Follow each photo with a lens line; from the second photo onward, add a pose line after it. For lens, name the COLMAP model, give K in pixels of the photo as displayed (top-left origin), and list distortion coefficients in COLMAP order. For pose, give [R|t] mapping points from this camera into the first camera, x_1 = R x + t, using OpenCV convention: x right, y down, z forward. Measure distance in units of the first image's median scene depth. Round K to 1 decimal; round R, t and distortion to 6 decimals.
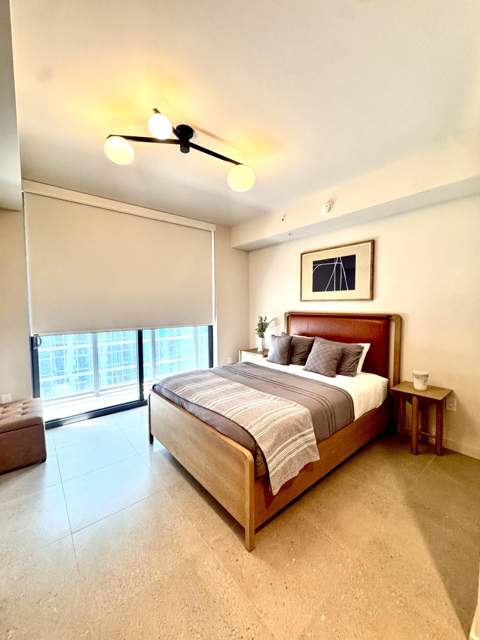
lens RADIAL K [[256.9, 0, 241.1], [0, 256.9, 318.7], [0, 0, 1]] dist [-0.002459, -0.000355]
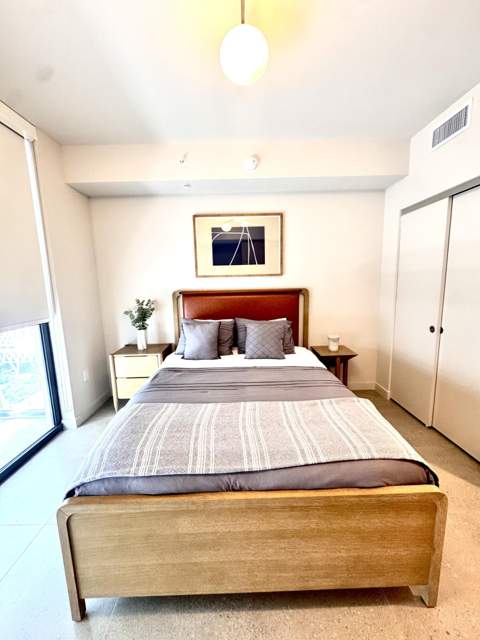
lens RADIAL K [[256.9, 0, 241.1], [0, 256.9, 318.7], [0, 0, 1]] dist [-0.002459, -0.000355]
pose [[0.630029, -0.124667, 0.766500, -0.371615], [0.060127, 0.991898, 0.111905, -0.023922], [-0.774241, -0.024416, 0.632420, 0.458007]]
